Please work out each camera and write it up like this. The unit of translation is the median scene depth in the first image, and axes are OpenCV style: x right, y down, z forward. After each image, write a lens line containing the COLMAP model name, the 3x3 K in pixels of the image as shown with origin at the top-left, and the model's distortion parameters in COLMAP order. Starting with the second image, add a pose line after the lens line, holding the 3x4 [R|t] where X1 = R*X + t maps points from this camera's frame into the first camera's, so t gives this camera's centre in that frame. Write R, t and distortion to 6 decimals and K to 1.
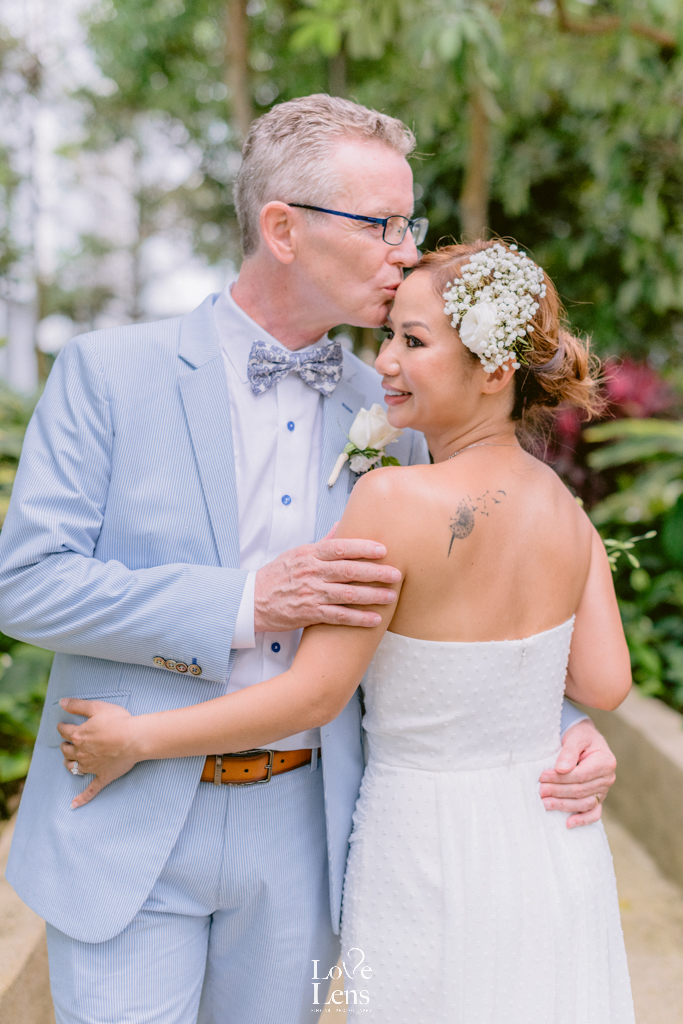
lens RADIAL K [[1447.3, 0, 341.8], [0, 1447.3, 528.8], [0, 0, 1]] dist [0.300730, -2.414741]
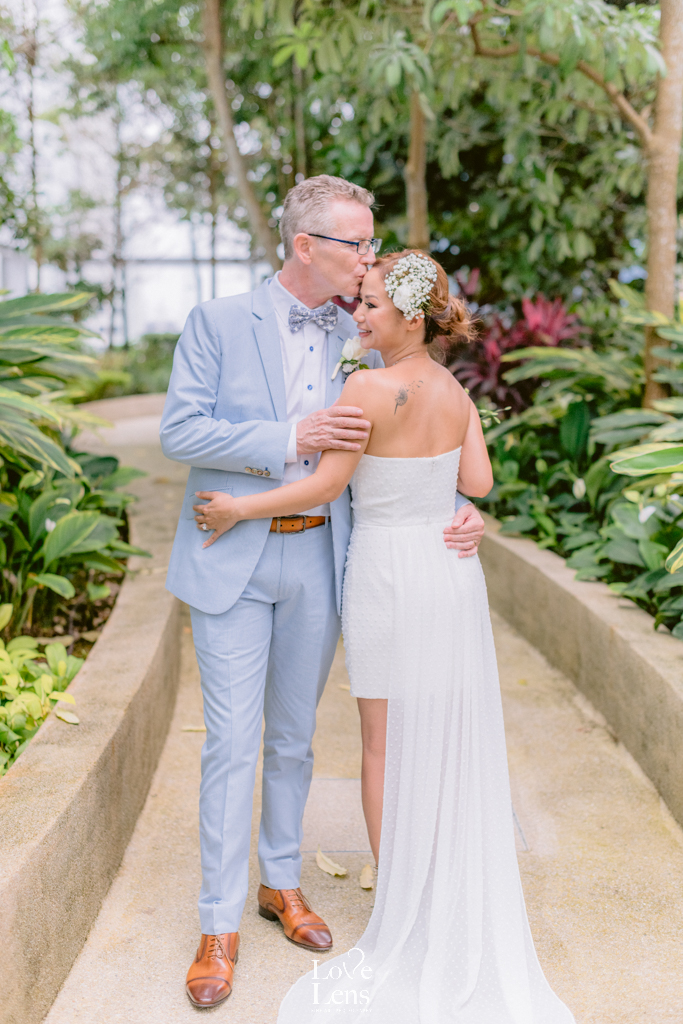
lens RADIAL K [[1427.6, 0, 335.6], [0, 1427.6, 509.7], [0, 0, 1]] dist [-0.001745, 0.017373]
pose [[0.999451, -0.018843, 0.027255, -0.058607], [0.017902, 0.999248, 0.034383, 0.077756], [-0.027882, -0.033876, 0.999037, -0.896559]]
